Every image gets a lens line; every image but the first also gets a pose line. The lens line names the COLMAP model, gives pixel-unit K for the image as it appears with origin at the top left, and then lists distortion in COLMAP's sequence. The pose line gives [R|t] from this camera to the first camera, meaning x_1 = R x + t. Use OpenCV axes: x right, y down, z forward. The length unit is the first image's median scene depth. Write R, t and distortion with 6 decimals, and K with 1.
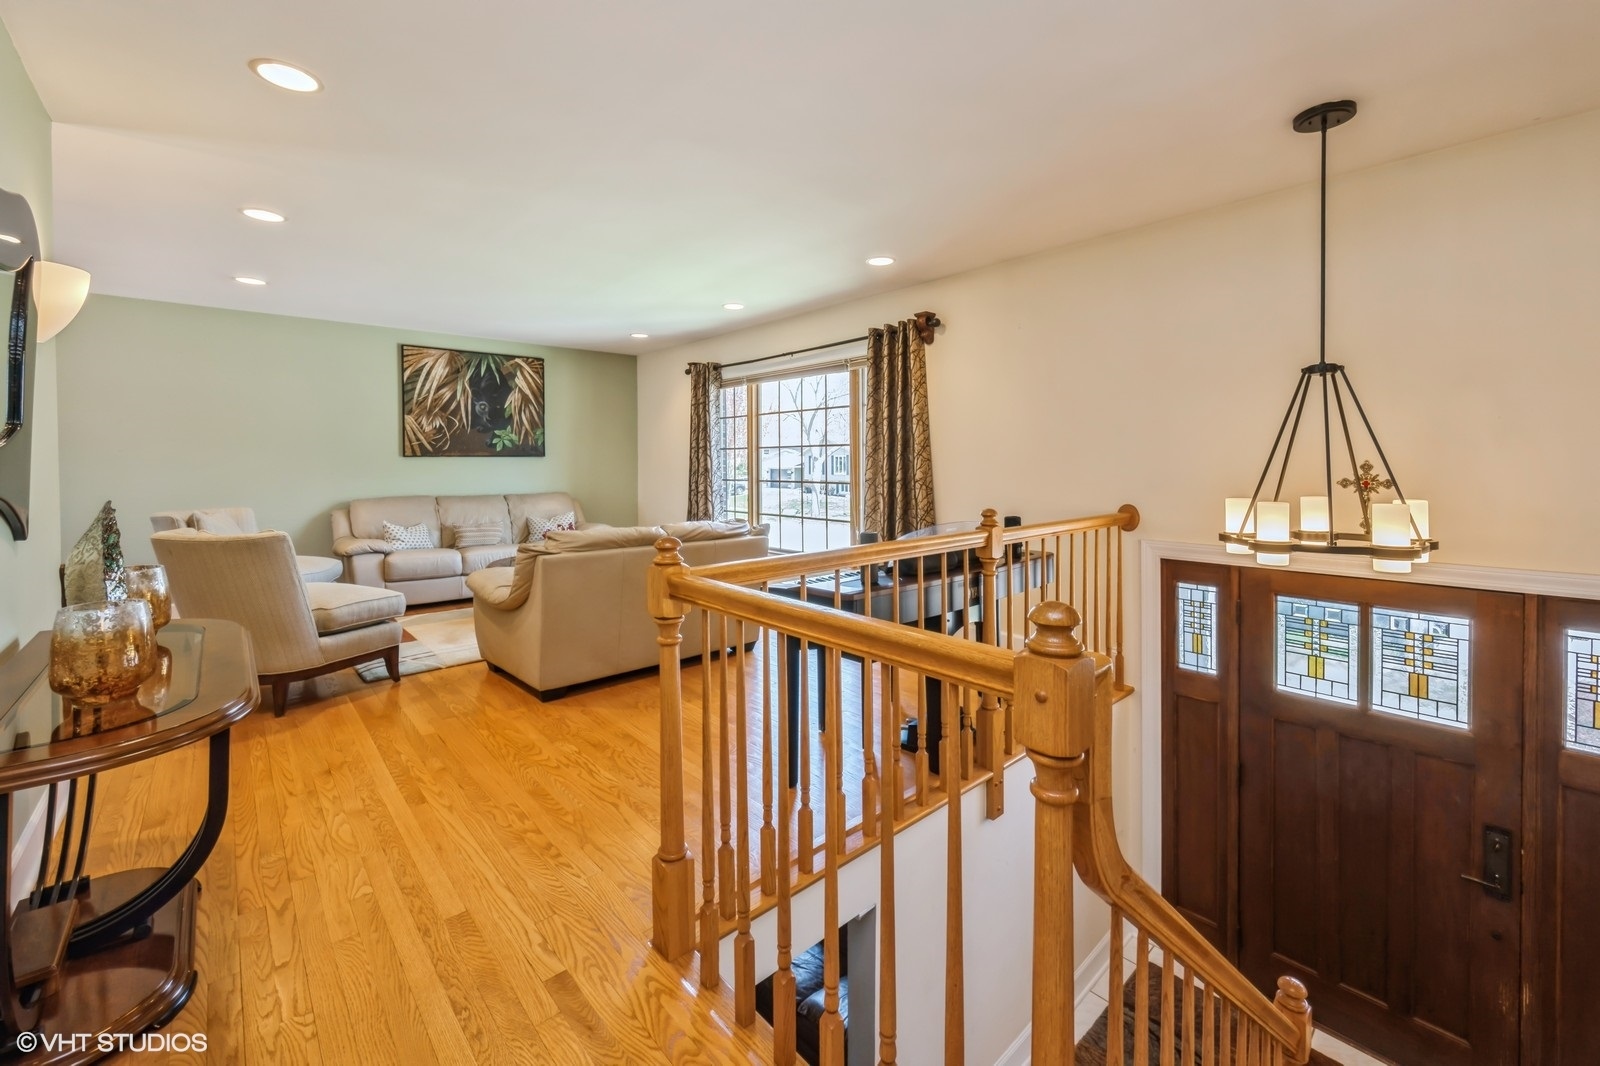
lens RADIAL K [[650.0, 0, 800.2], [0, 650.0, 473.3], [0, 0, 1]] dist [0.000601, -0.000010]
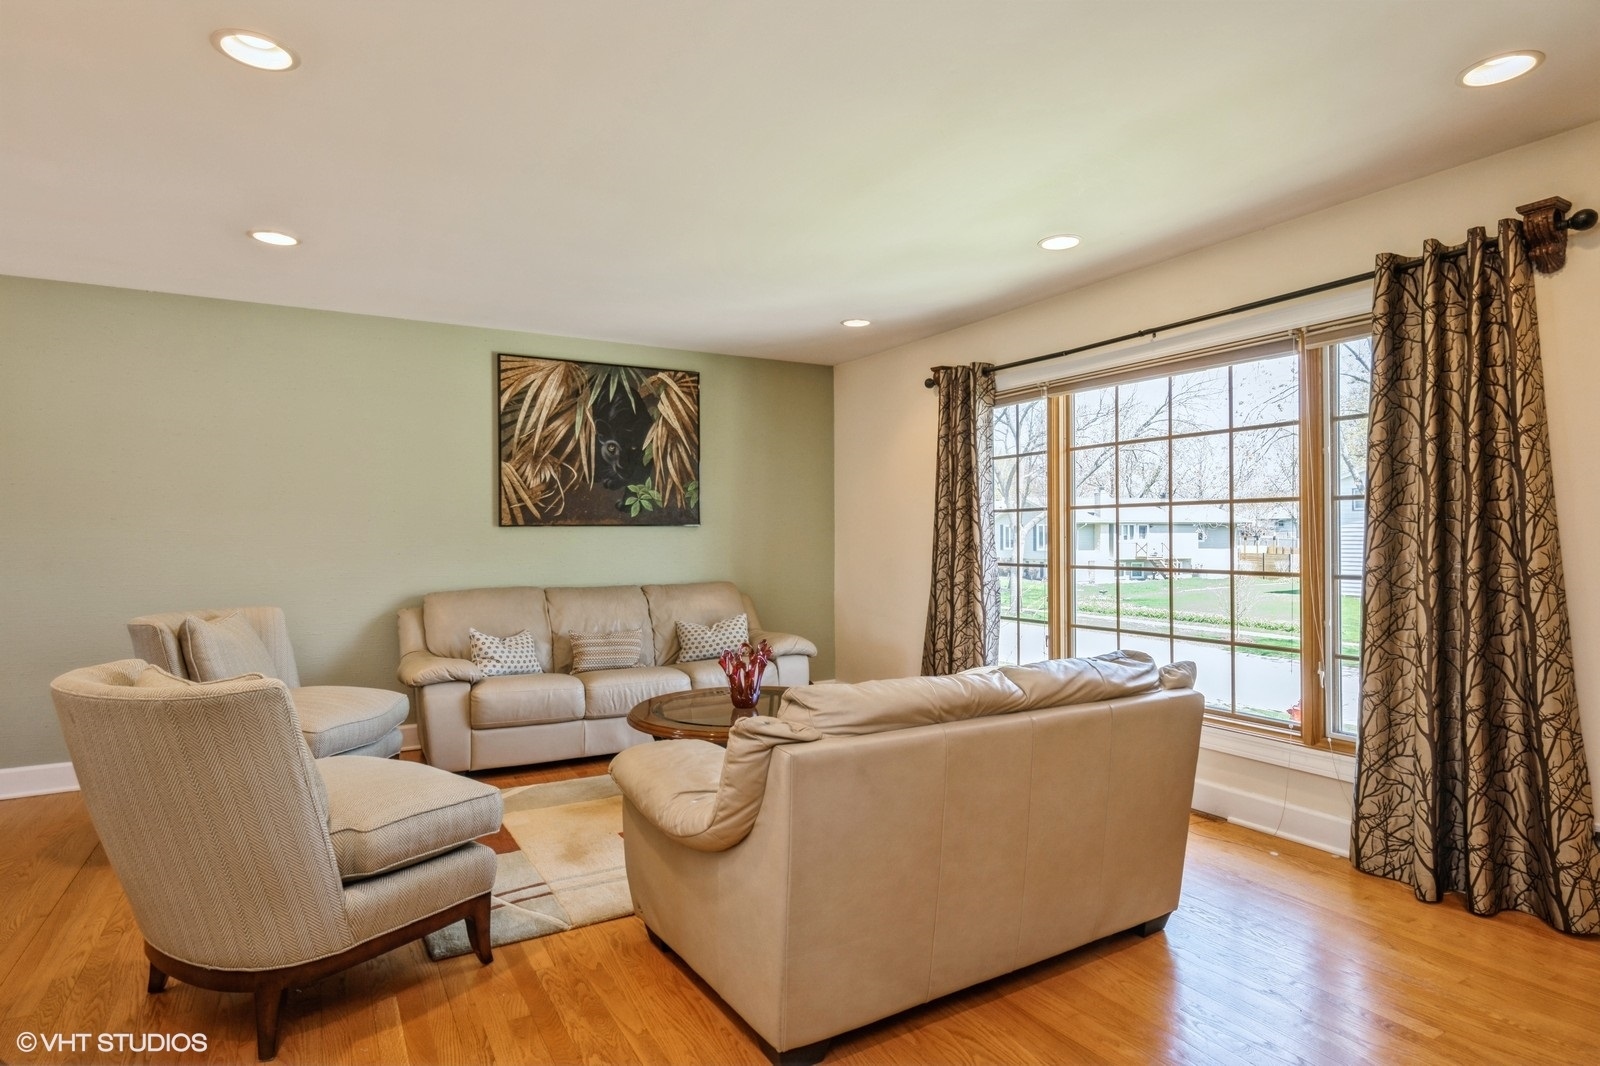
lens RADIAL K [[848.8, 0, 800.0], [0, 848.8, 533.0], [0, 0, 1]] dist [-0.002180, -0.000111]
pose [[0.978938, -0.002957, -0.204135, -0.142448], [-0.000741, 0.999837, -0.018035, -0.004020], [0.204155, 0.017807, 0.978777, 0.230546]]
